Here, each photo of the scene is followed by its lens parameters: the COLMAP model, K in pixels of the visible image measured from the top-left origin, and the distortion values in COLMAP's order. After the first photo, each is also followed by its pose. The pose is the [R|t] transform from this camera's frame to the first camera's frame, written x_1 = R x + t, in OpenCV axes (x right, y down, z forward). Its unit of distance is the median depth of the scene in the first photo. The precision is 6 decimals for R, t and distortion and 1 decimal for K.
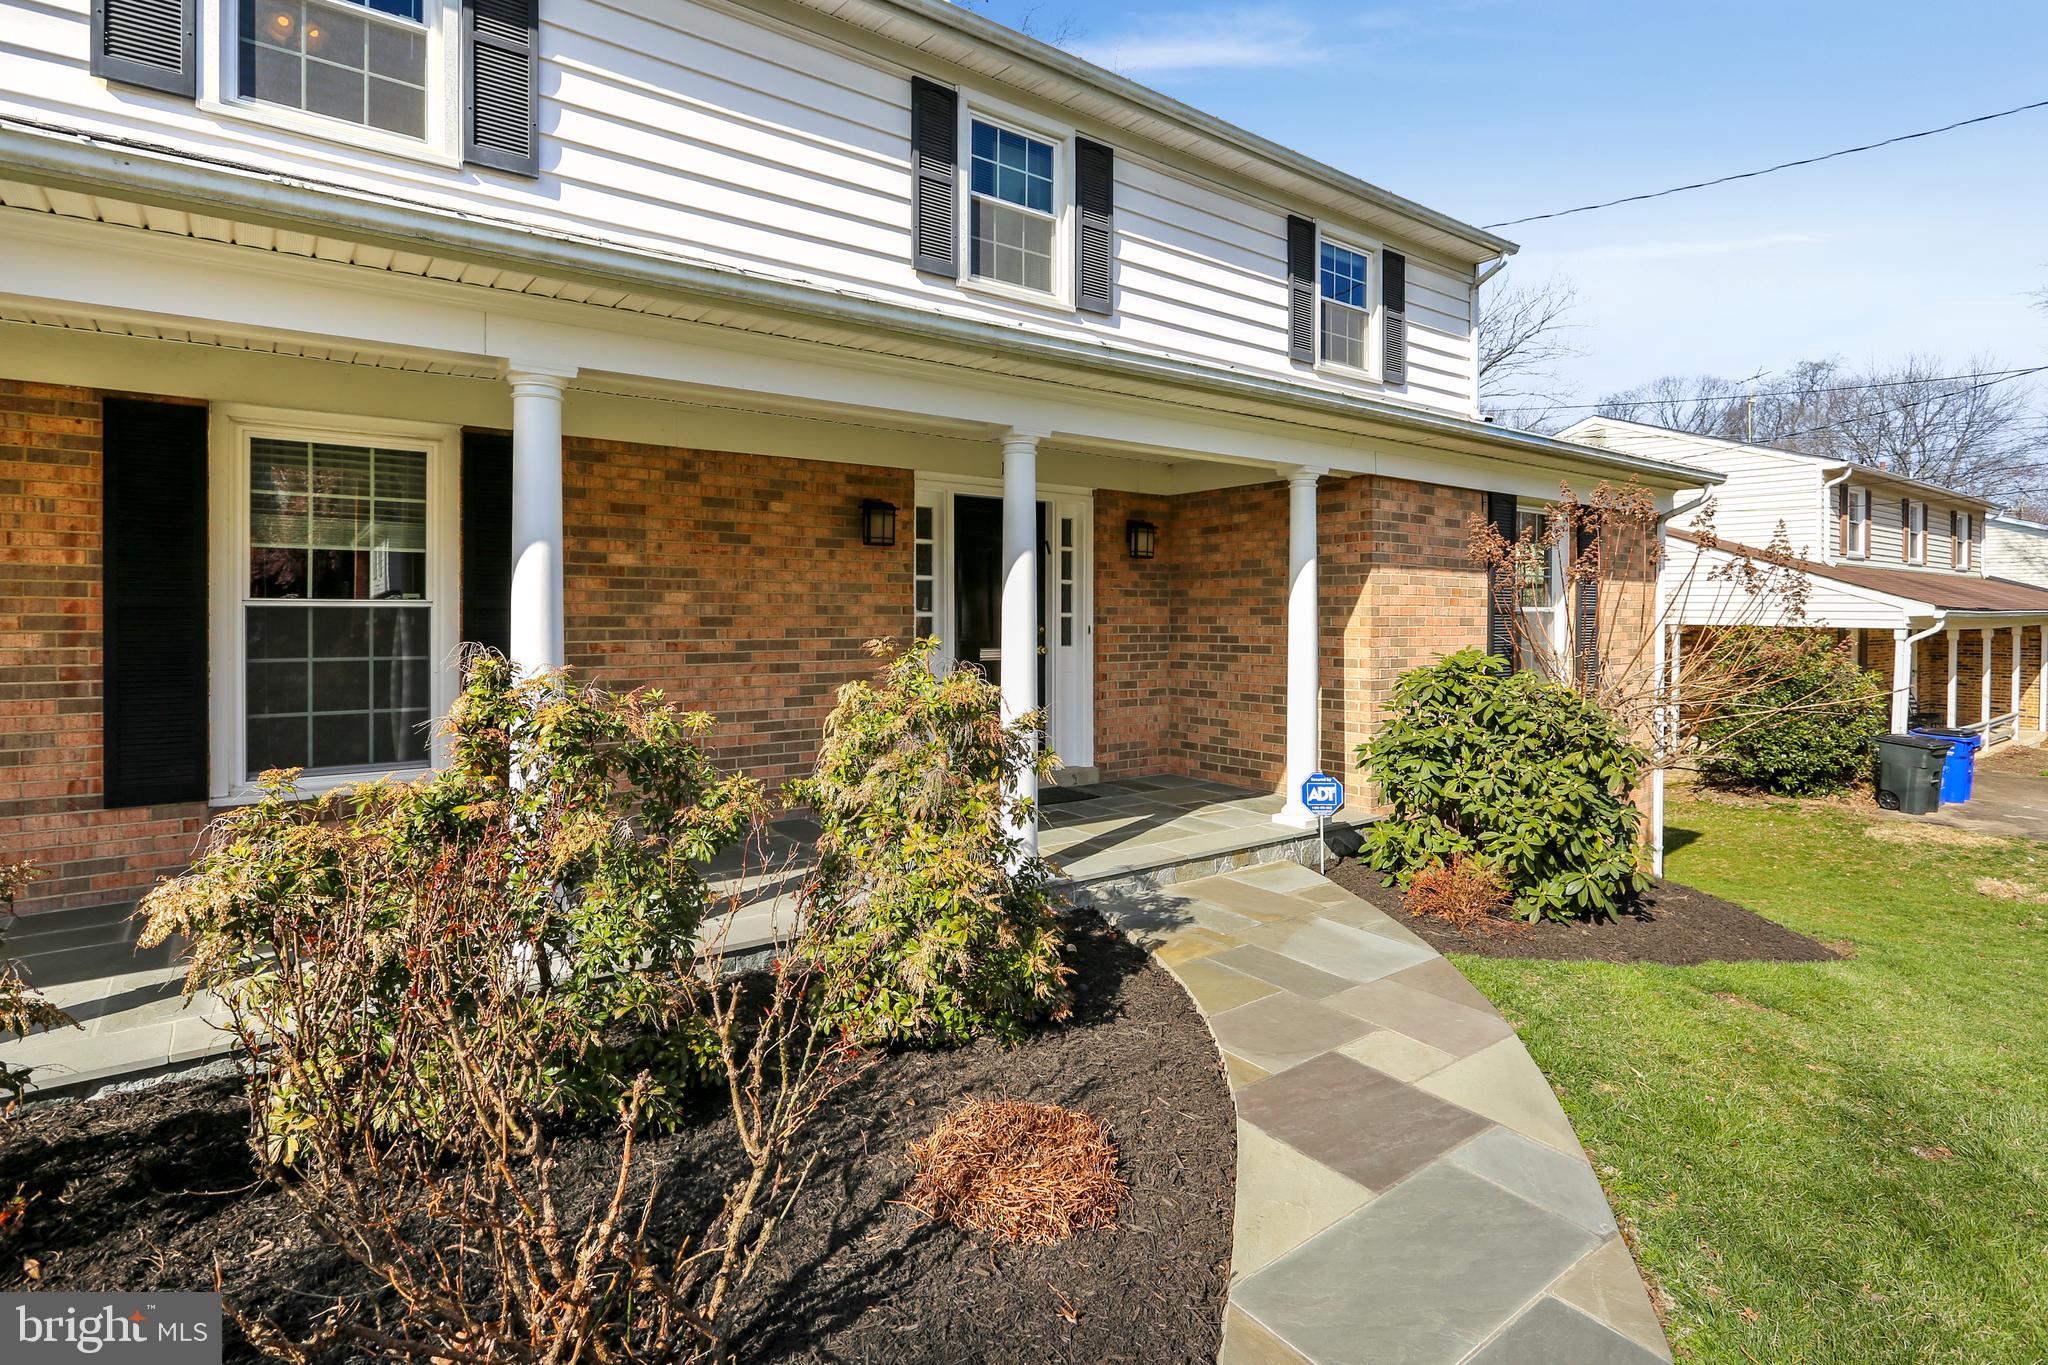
lens RADIAL K [[1035.6, 0, 1028.1], [0, 1035.6, 668.2], [0, 0, 1]] dist [-0.005031, -0.001418]
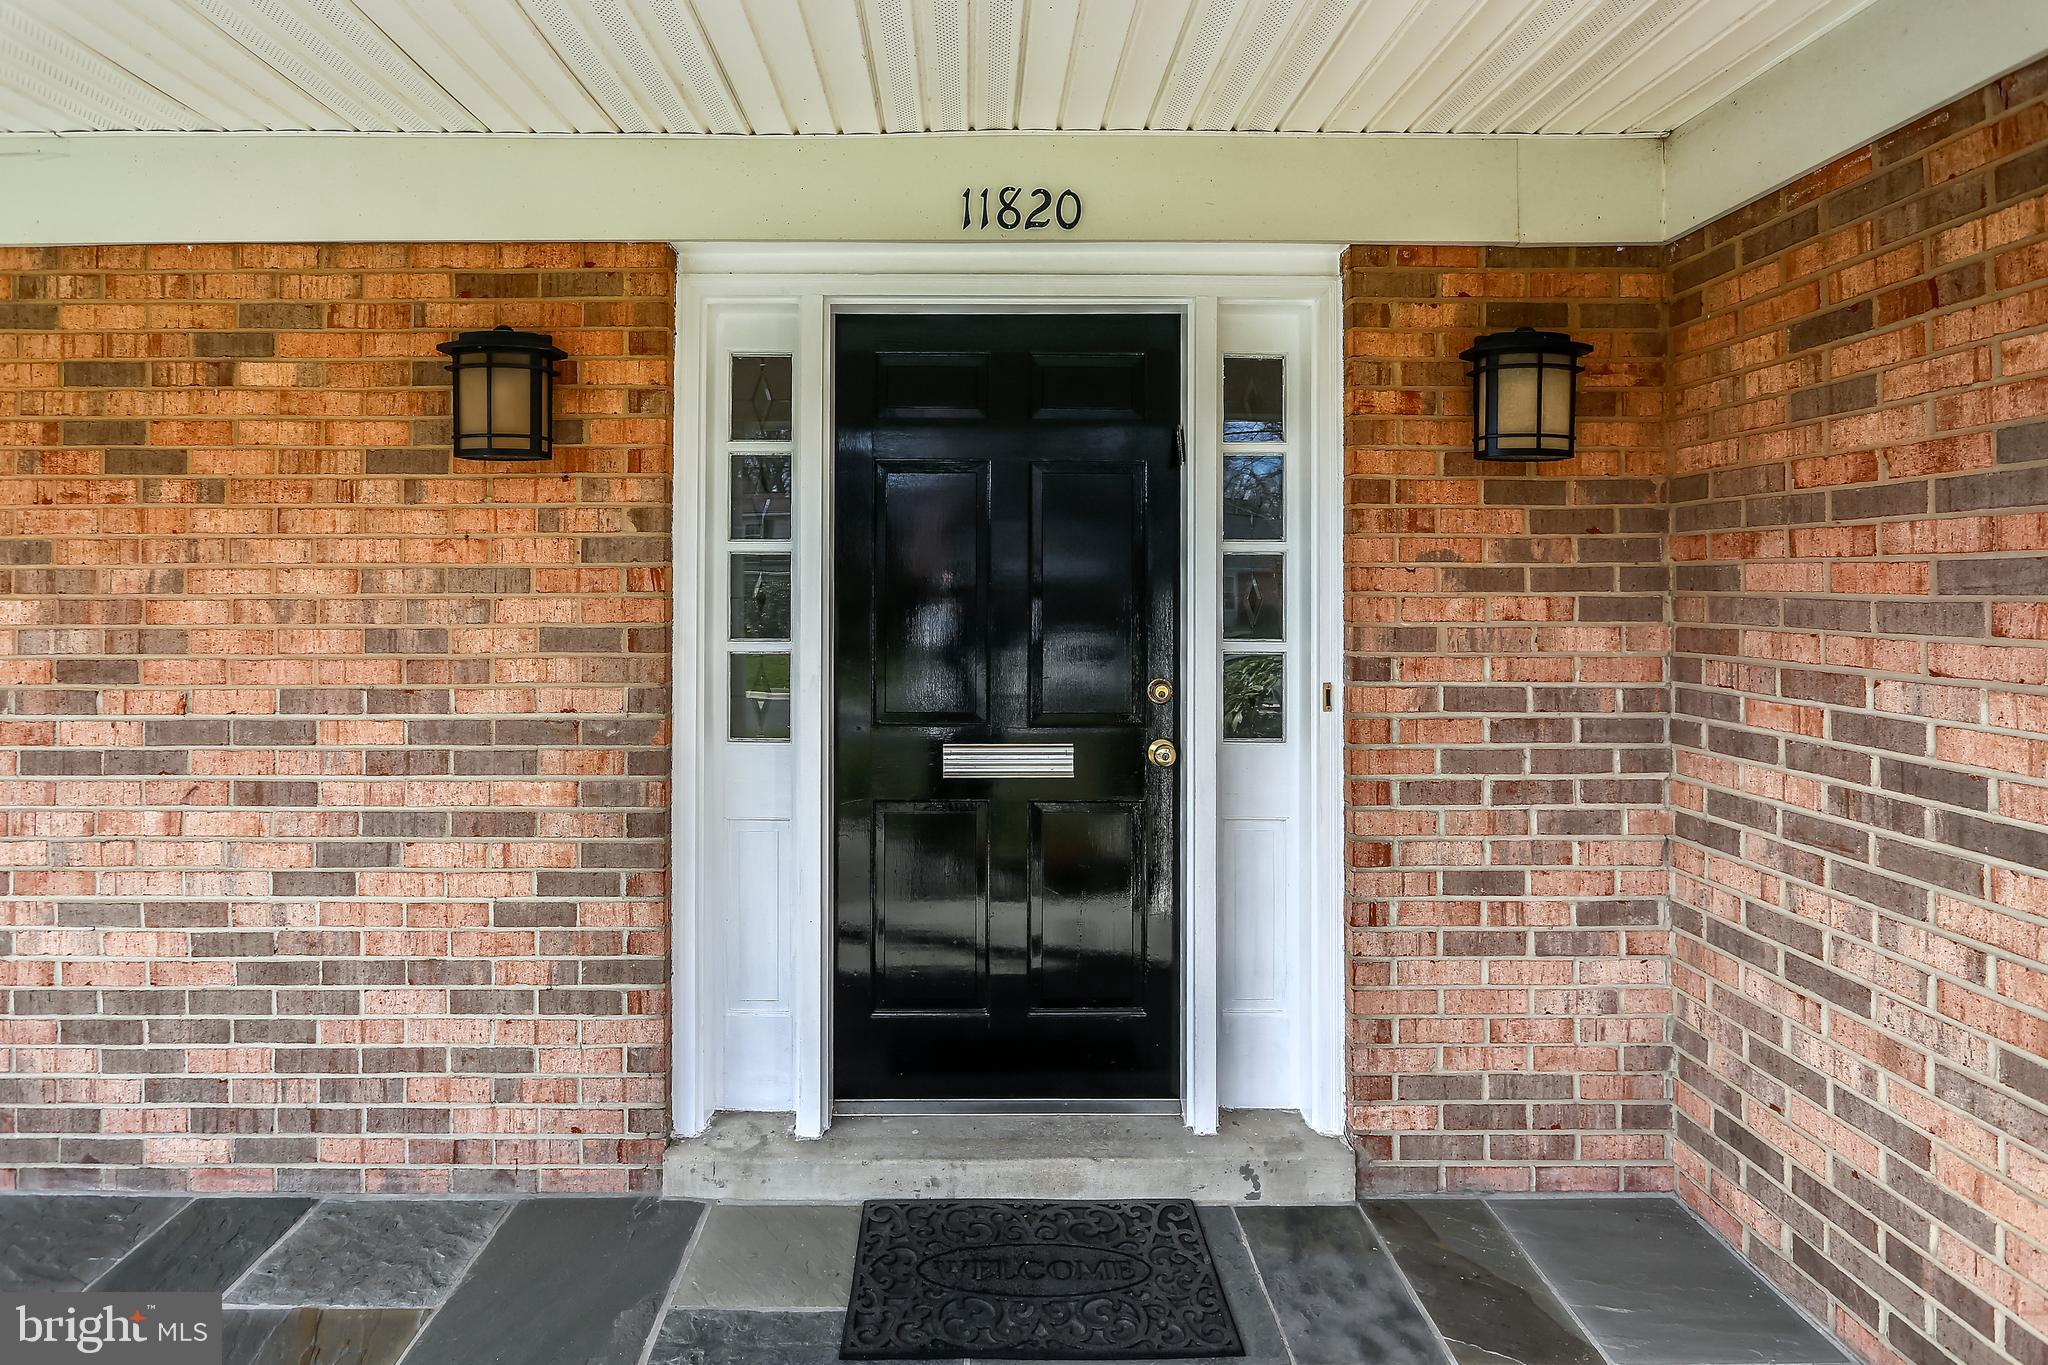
lens RADIAL K [[964.5, 0, 1022.8], [0, 964.5, 587.7], [0, 0, 1]] dist [-0.003720, -0.000144]
pose [[0.803061, 0.000154, -0.595897, 0.186012], [-0.028007, 0.998905, -0.037486, -0.066284], [0.595239, 0.046793, 0.802185, 0.827315]]
